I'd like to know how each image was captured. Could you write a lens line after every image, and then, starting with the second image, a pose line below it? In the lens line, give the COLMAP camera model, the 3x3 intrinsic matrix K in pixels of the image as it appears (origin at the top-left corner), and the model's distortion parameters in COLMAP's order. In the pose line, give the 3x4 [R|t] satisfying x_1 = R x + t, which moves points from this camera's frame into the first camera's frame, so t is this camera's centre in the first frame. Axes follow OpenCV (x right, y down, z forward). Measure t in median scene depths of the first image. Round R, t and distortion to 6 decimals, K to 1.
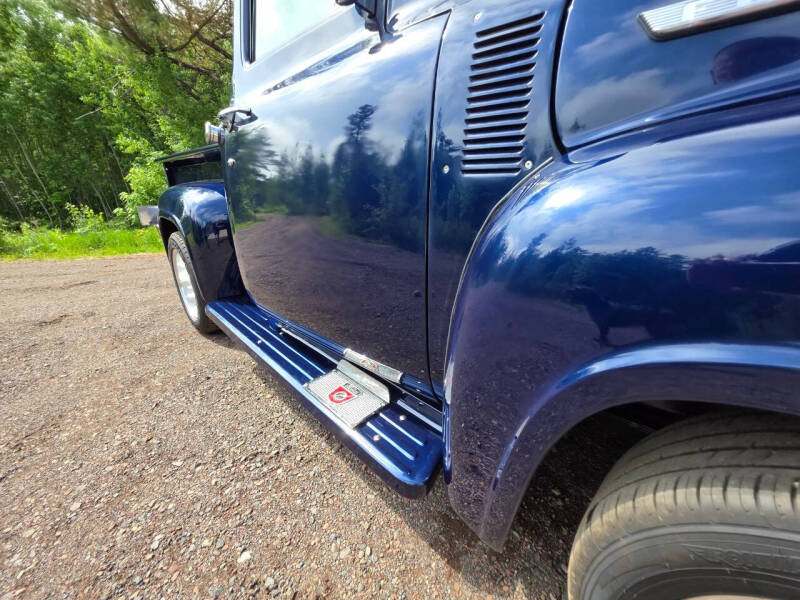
lens RADIAL K [[321.3, 0, 406.0], [0, 321.3, 297.2], [0, 0, 1]] dist [0.004792, -0.001547]
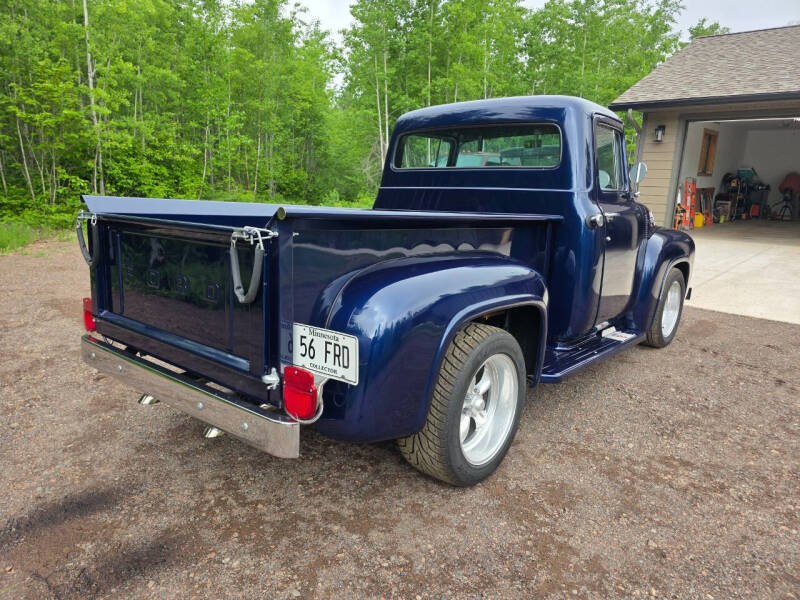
lens RADIAL K [[538.3, 0, 398.3], [0, 538.3, 302.7], [0, 0, 1]] dist [0.043115, -0.038319]
pose [[-0.086480, -0.174792, 0.980800, -1.228635], [0.297282, 0.935109, 0.192861, -0.364235], [-0.950865, 0.308253, -0.028906, 0.829773]]
